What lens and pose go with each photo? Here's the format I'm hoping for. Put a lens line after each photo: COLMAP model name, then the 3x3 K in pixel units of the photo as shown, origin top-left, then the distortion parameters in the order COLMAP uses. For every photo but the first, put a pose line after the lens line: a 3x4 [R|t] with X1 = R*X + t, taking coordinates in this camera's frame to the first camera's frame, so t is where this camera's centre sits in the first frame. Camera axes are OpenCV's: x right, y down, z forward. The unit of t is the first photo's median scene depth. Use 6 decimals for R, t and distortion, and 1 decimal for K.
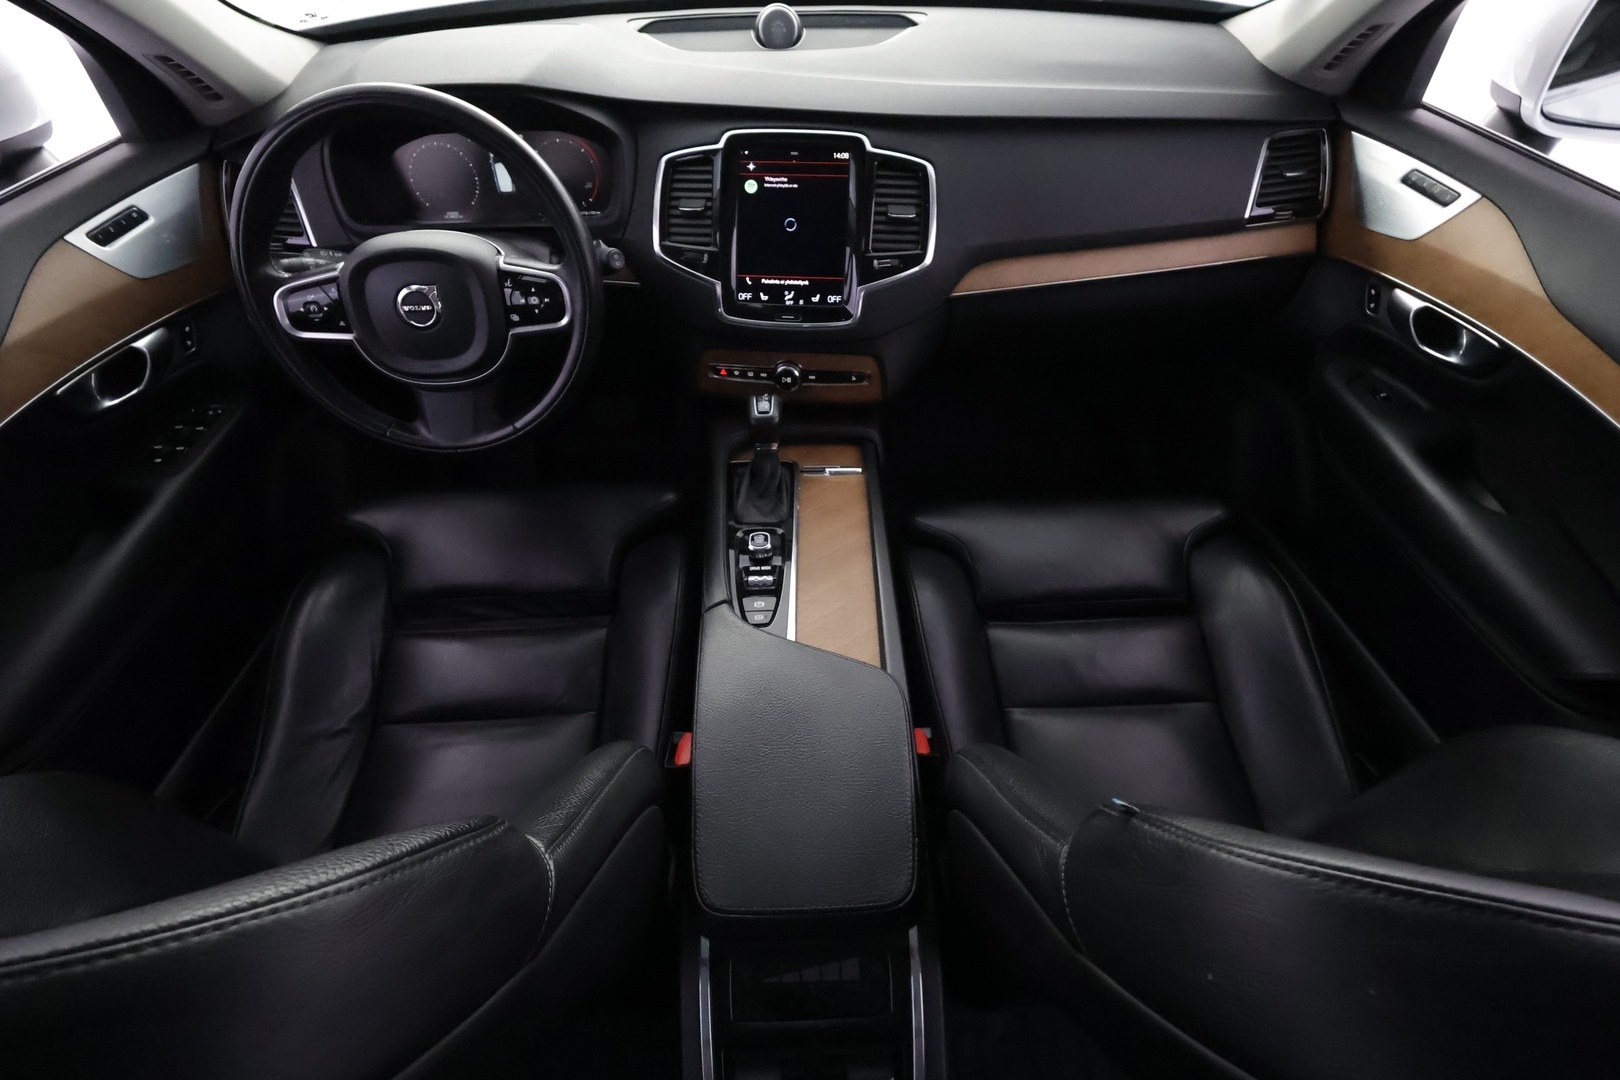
lens RADIAL K [[749.3, 0, 810.0], [0, 749.3, 540.0], [0, 0, 1]] dist [-0.002753, 0.000709]
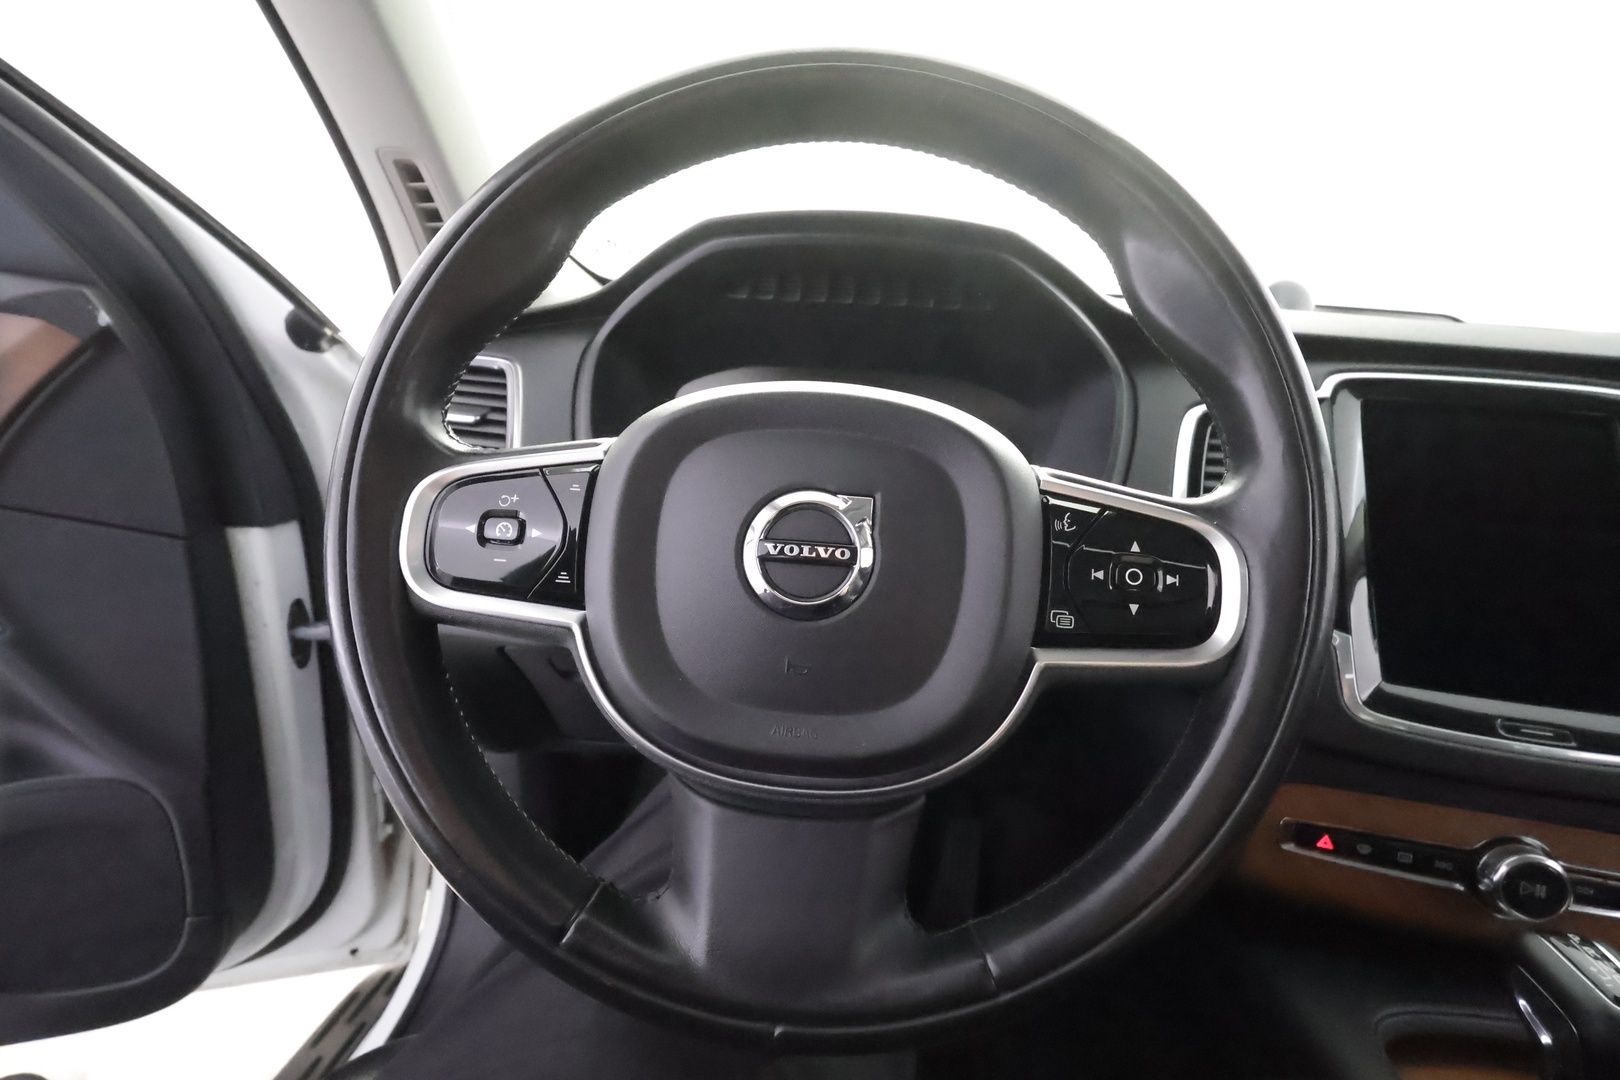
lens RADIAL K [[768.2, 0, 804.4], [0, 768.2, 510.3], [0, 0, 1]] dist [0.000321, 0.000300]
pose [[0.987480, 0.088402, -0.130644, -0.453278], [-0.145738, 0.828201, -0.541151, -0.133910], [0.060361, 0.553415, 0.830715, 0.667338]]
